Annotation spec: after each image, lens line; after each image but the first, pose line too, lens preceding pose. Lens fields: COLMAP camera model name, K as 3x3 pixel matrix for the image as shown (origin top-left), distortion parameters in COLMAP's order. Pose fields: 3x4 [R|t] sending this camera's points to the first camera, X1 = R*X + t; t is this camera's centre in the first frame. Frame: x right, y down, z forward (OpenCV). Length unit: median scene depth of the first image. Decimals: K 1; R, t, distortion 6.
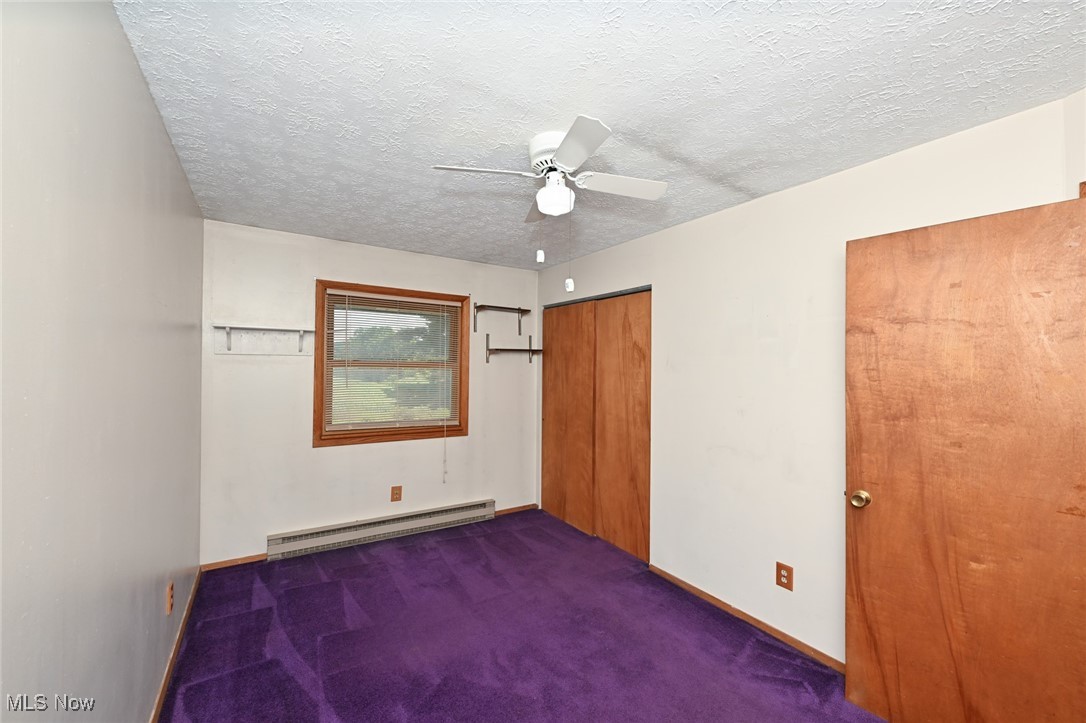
lens RADIAL K [[444.2, 0, 548.0], [0, 444.2, 366.4], [0, 0, 1]] dist [0.000271, 0.000135]
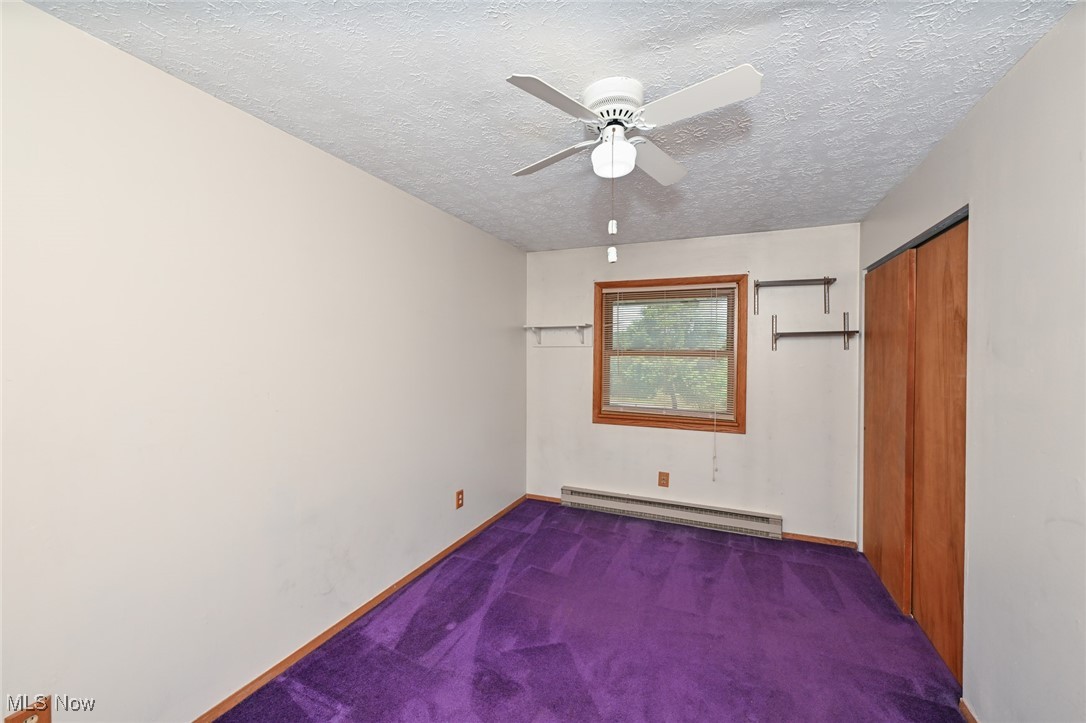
lens RADIAL K [[434.2, 0, 540.8], [0, 434.2, 362.3], [0, 0, 1]] dist [-0.000491, 0.000073]
pose [[0.549321, 0.005782, -0.835592, 0.357321], [0.001250, 0.999969, 0.007742, 0.008965], [0.835611, -0.005298, 0.549296, 0.225852]]
